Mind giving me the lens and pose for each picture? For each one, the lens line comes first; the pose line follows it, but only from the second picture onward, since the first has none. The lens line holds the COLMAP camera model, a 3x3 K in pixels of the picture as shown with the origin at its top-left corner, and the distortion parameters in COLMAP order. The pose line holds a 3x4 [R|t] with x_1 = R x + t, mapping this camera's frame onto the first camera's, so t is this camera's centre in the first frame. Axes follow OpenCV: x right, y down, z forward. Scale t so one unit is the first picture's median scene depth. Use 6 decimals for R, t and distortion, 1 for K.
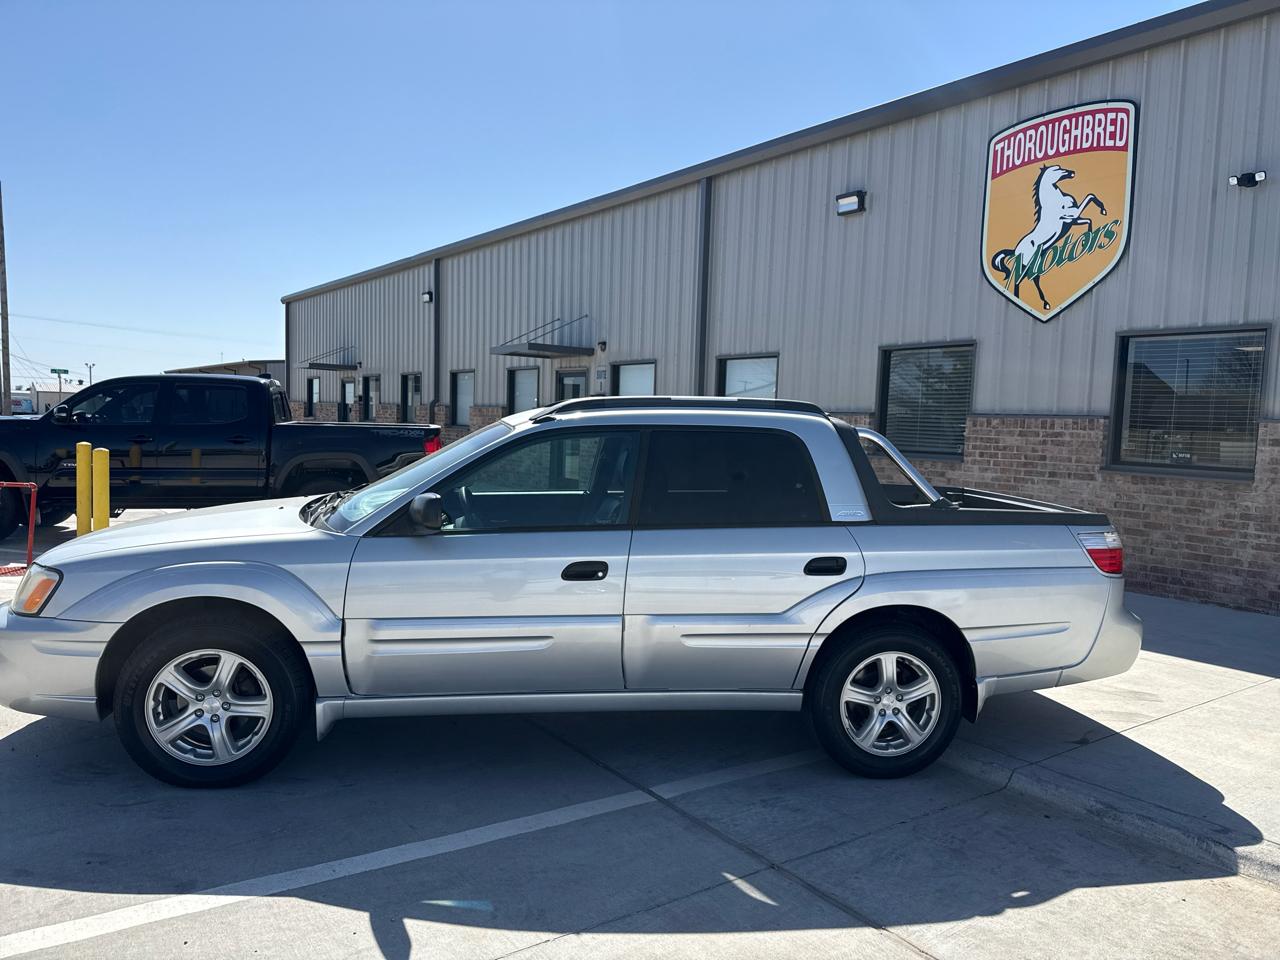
lens RADIAL K [[896.9, 0, 640.0], [0, 896.9, 480.0], [0, 0, 1]] dist [0.045727, -0.058142]
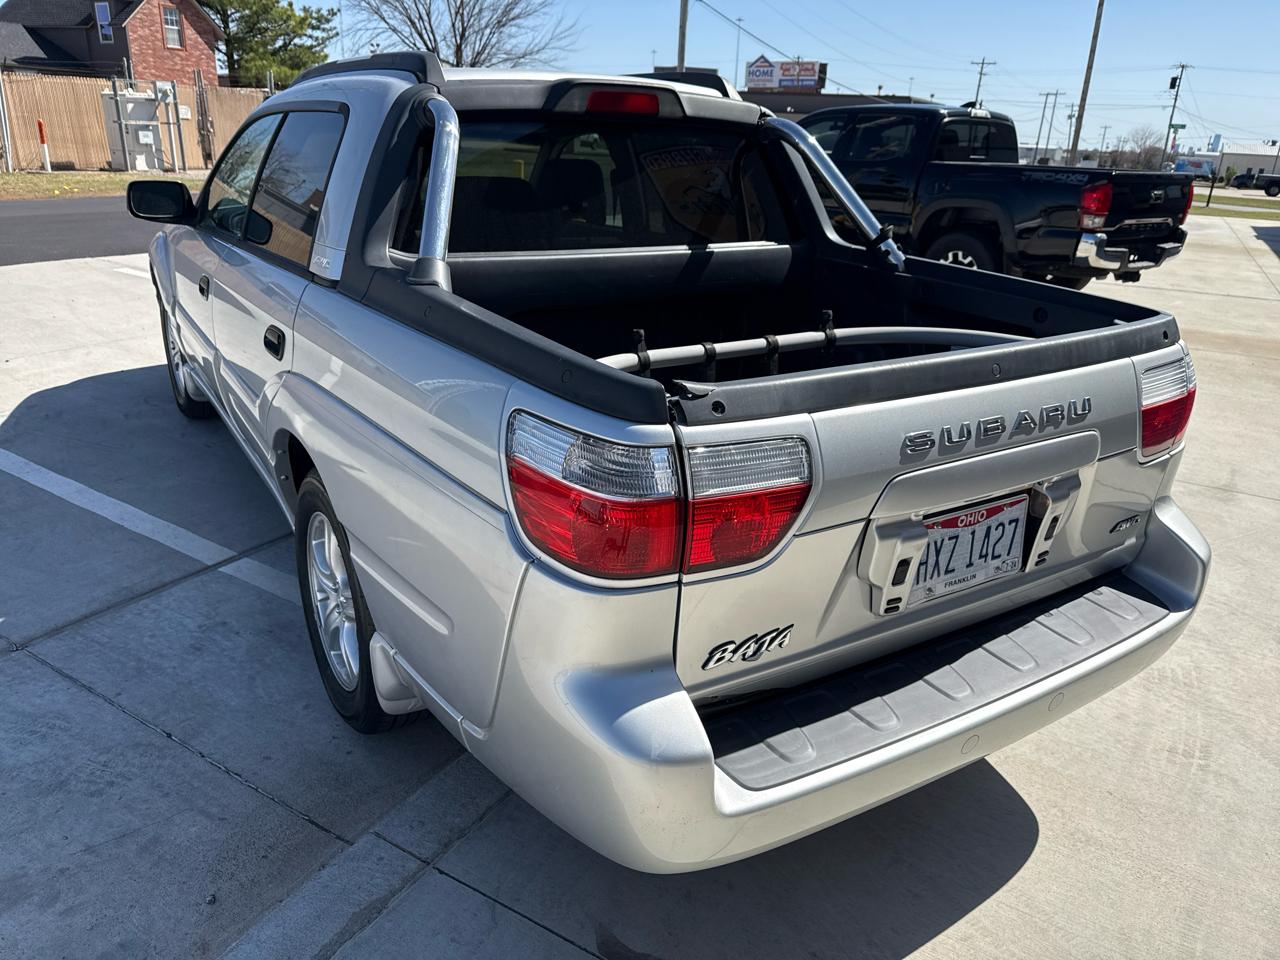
lens RADIAL K [[896.9, 0, 640.0], [0, 896.9, 480.0], [0, 0, 1]] dist [0.045727, -0.058142]
pose [[0.403213, 0.314006, -0.859546, 0.842879], [-0.093576, 0.948510, 0.302609, -0.023215], [0.910309, -0.041583, 0.411835, 0.944443]]
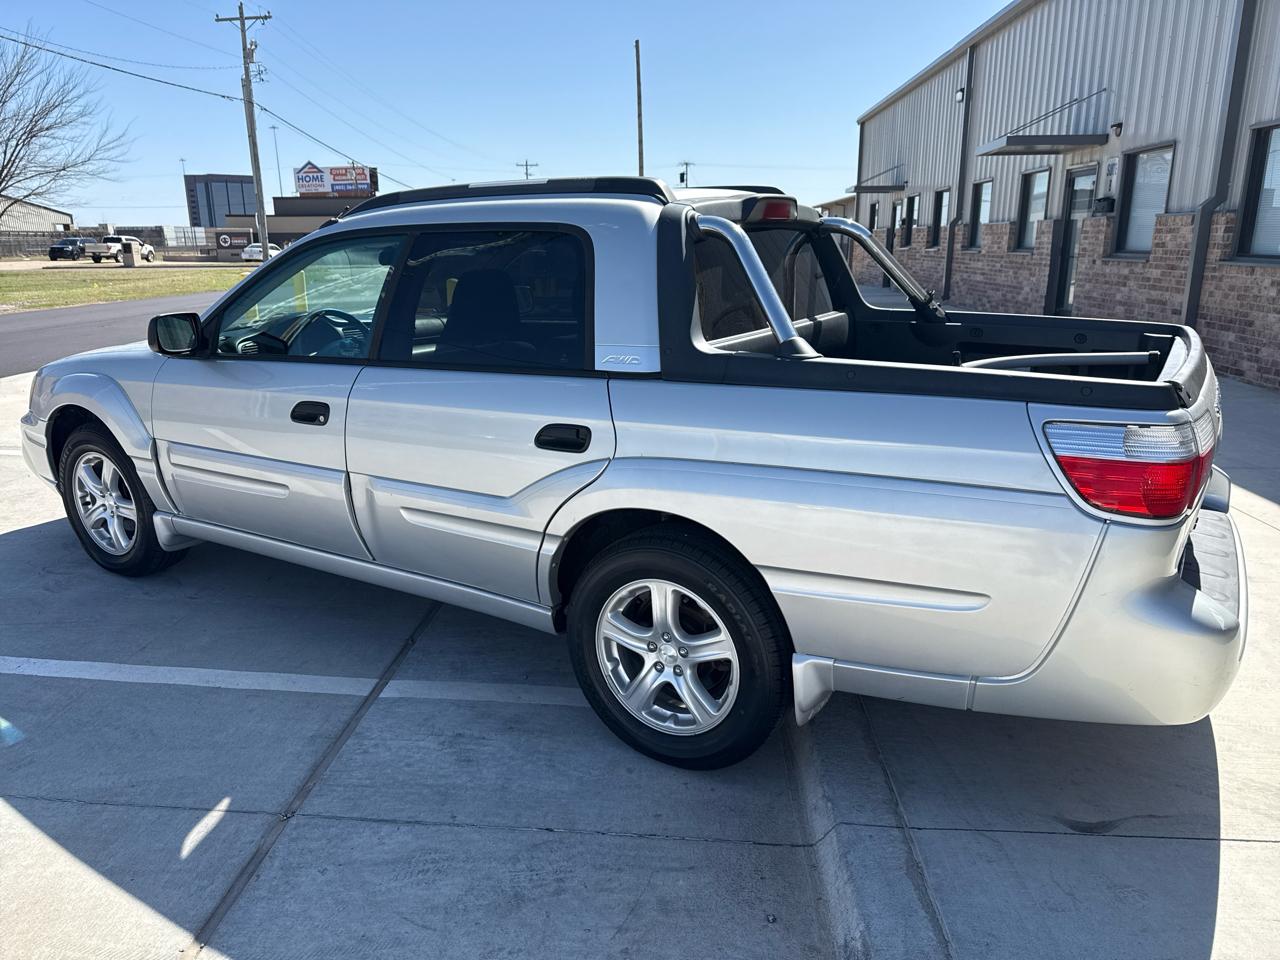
lens RADIAL K [[892.6, 0, 633.1], [0, 892.6, 480.7], [0, 0, 1]] dist [0.045047, -0.053963]
pose [[0.760470, 0.128512, -0.636530, 0.654573], [-0.008268, 0.982059, 0.188394, 0.002369], [0.649321, -0.138005, 0.747888, 0.523625]]
